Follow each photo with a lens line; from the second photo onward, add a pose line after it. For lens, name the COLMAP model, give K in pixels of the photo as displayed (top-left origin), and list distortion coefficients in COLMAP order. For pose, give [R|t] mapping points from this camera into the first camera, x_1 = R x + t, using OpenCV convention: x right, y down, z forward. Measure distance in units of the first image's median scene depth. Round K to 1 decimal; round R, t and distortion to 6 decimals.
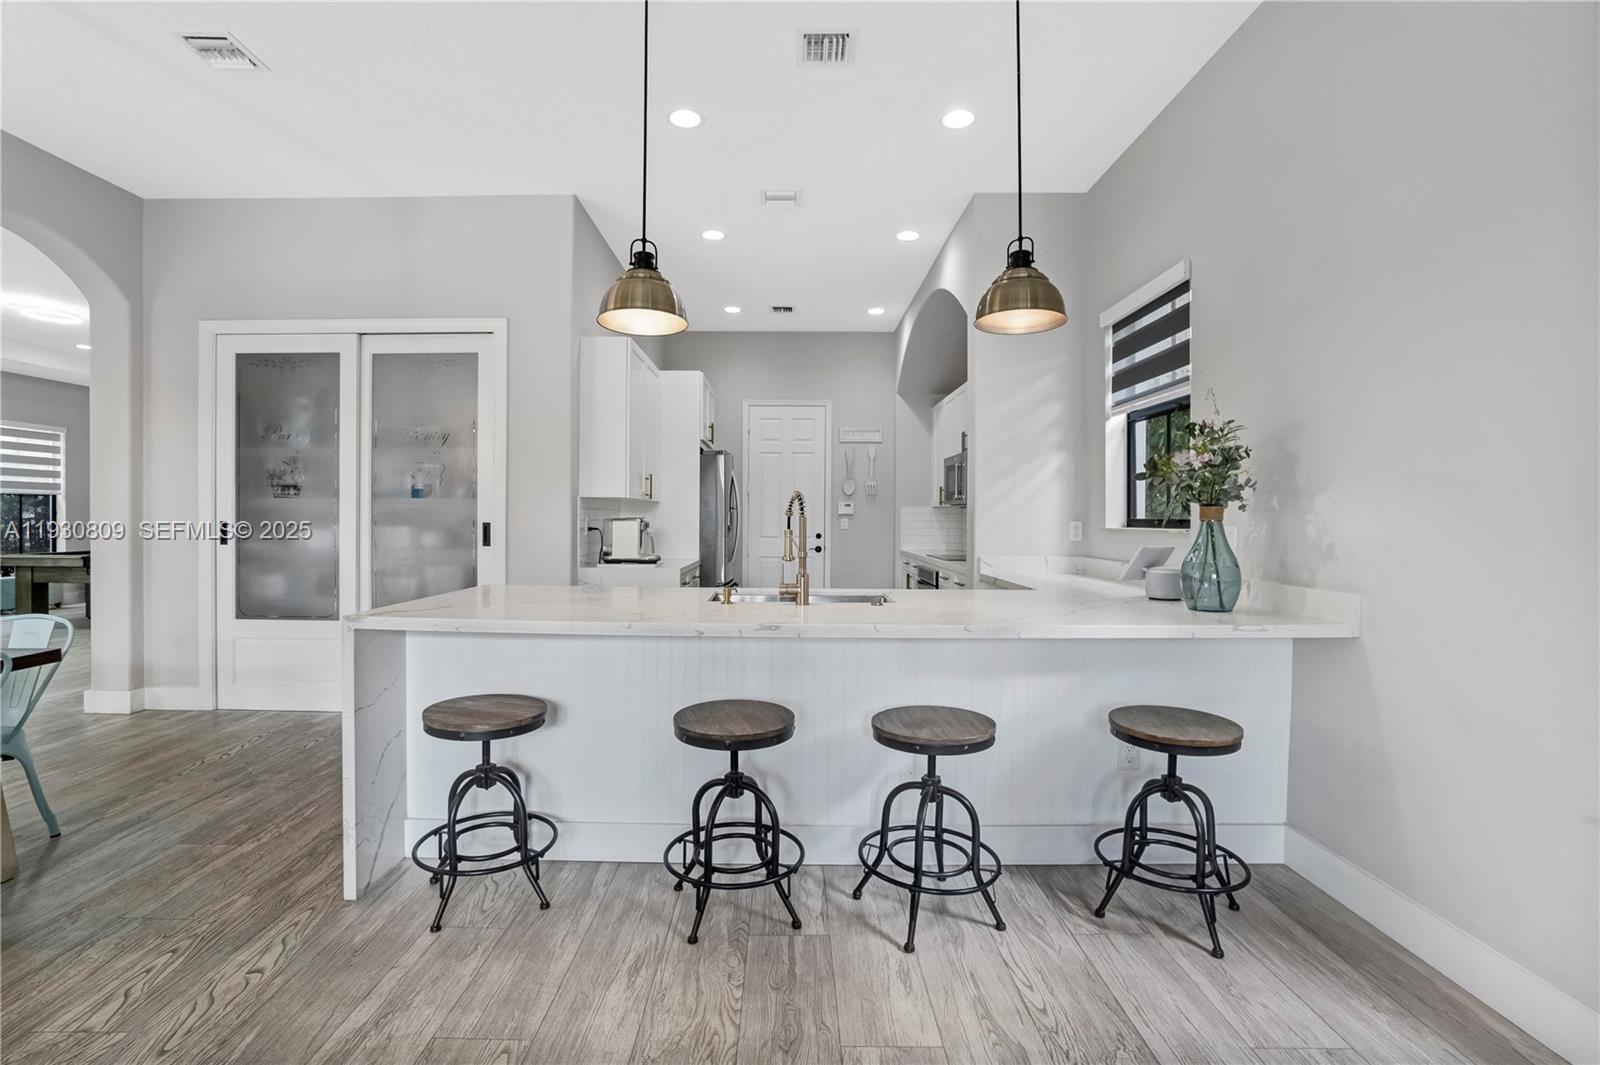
lens RADIAL K [[719.1, 0, 793.7], [0, 719.1, 531.5], [0, 0, 1]] dist [-0.028563, 0.000120]
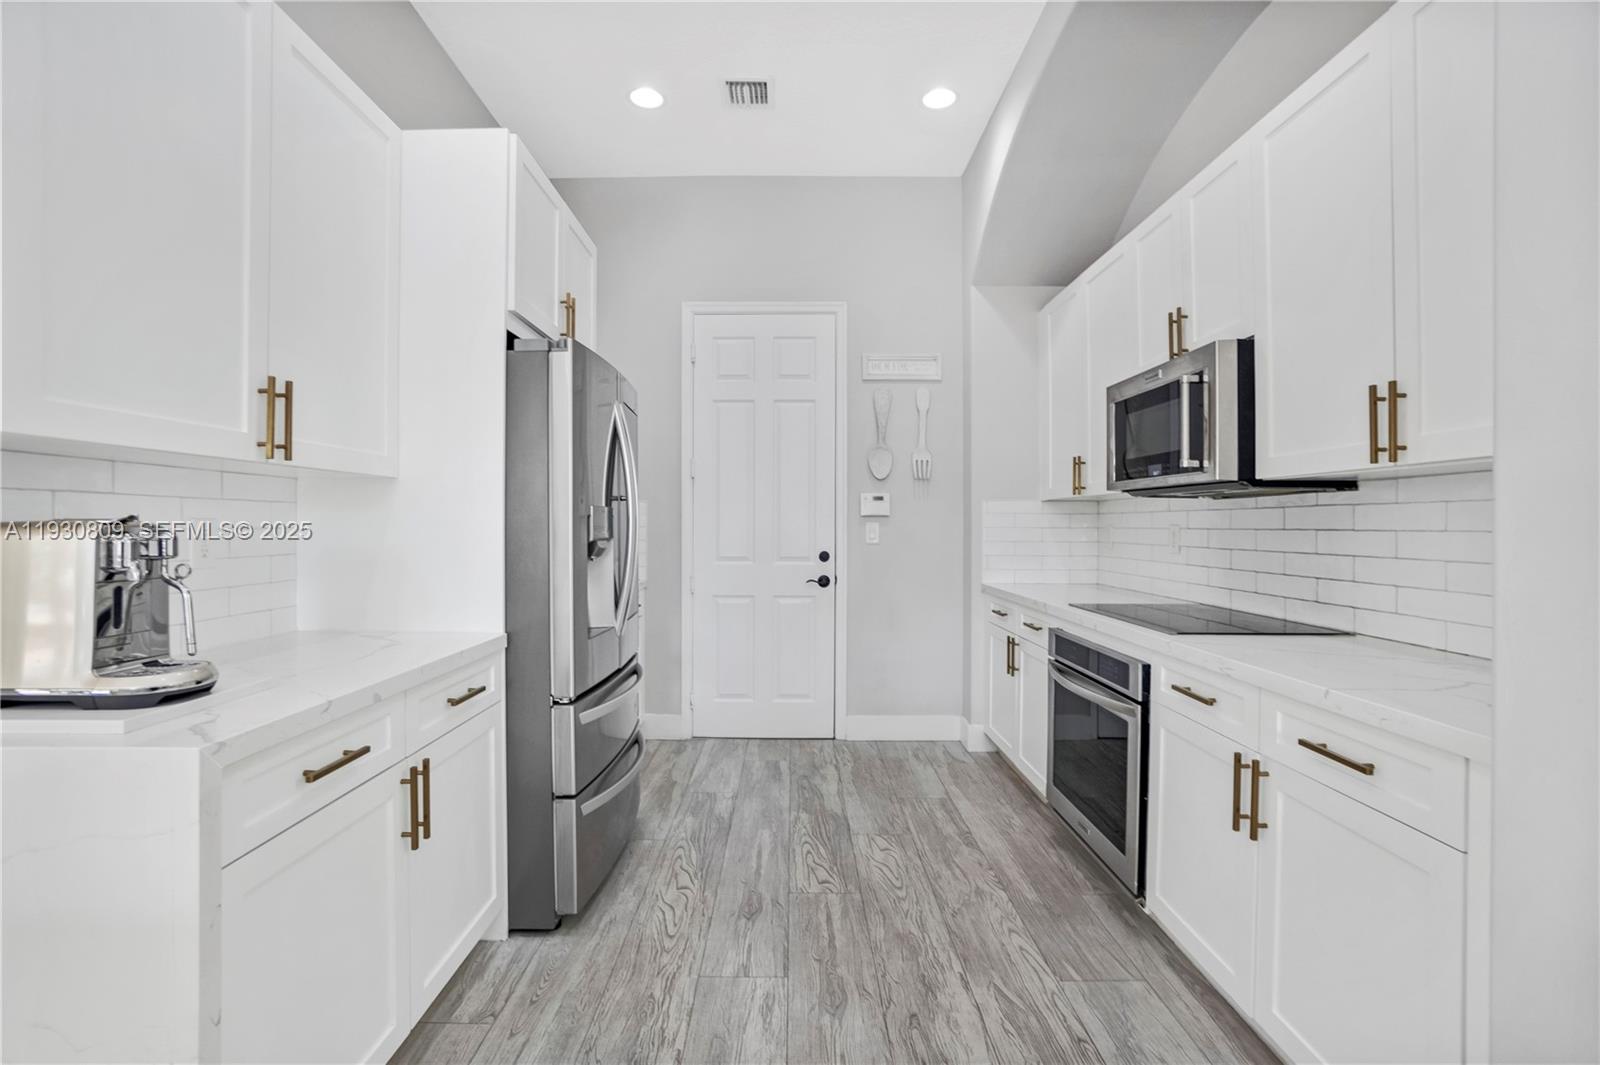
lens RADIAL K [[752.1, 0, 800.0], [0, 752.1, 532.5], [0, 0, 1]] dist [-0.002434, 0.000028]
pose [[0.999934, -0.004280, 0.010622, 0.020290], [0.004367, 0.999957, -0.008227, -0.012903], [-0.010586, 0.008273, 0.999910, 0.817136]]
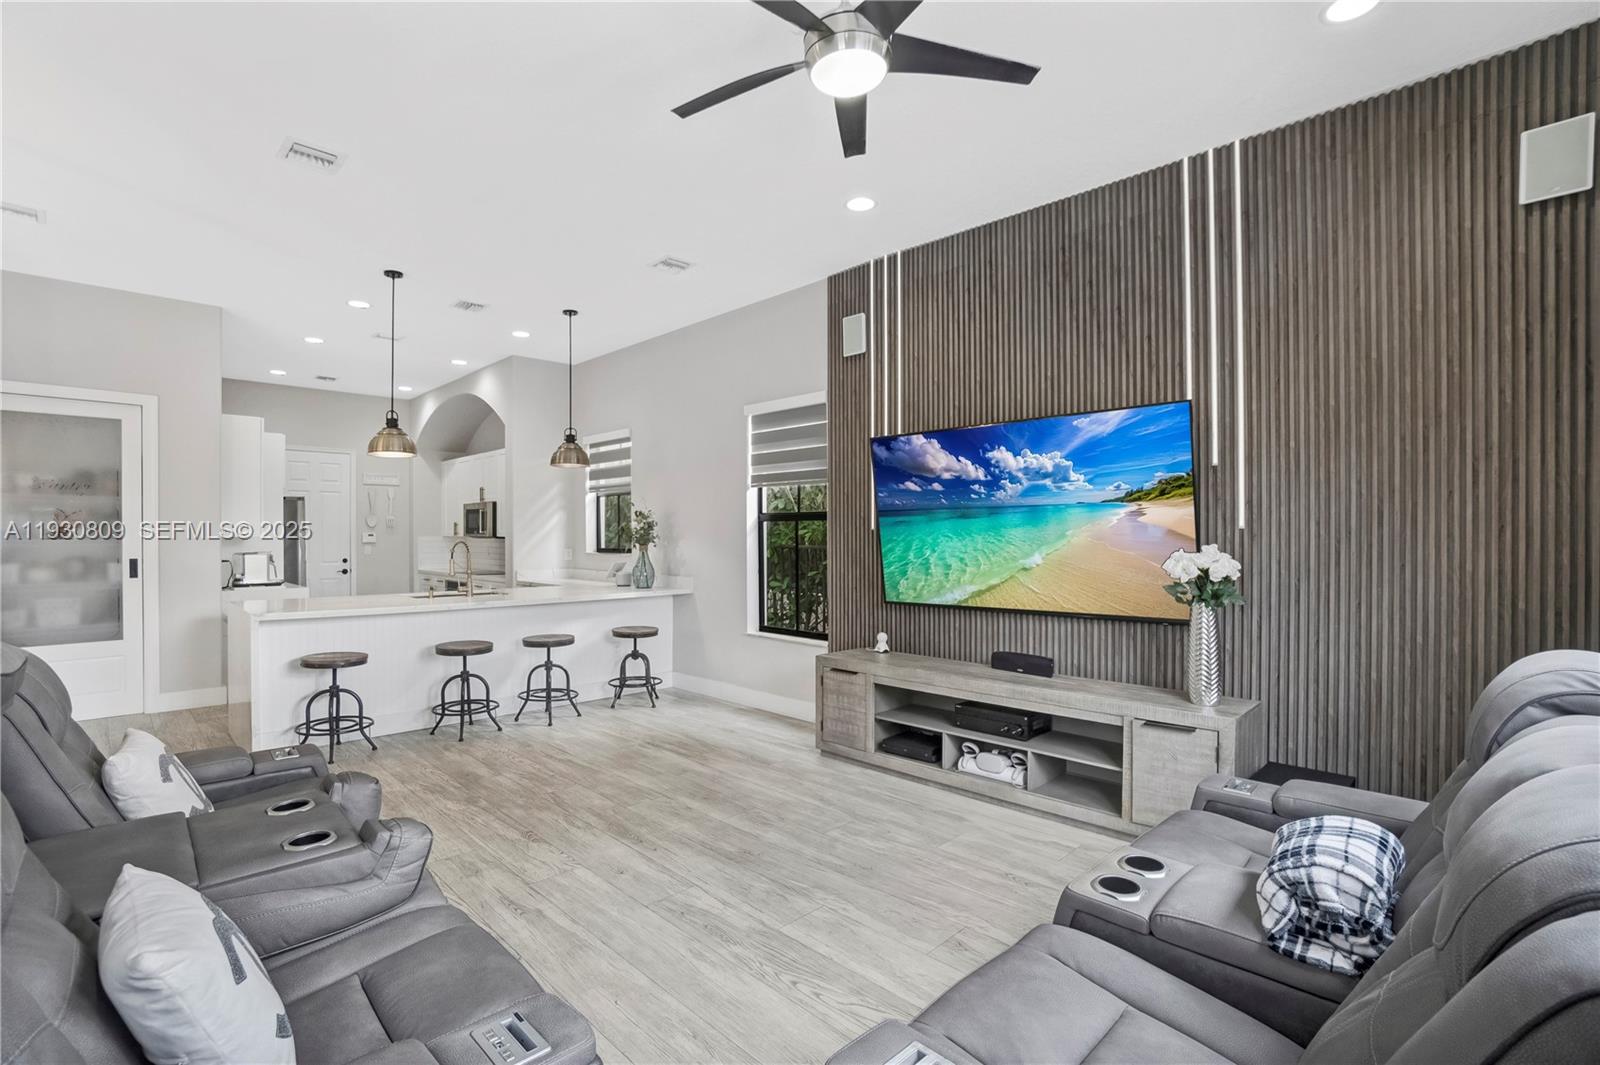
lens RADIAL K [[711.6, 0, 798.5], [0, 711.6, 537.8], [0, 0, 1]] dist [-0.078777, 0.026843]
pose [[0.700102, -0.007881, 0.714000, -0.482262], [0.016927, 0.999841, -0.005562, -0.023588], [-0.713843, 0.015980, 0.700124, -0.671992]]
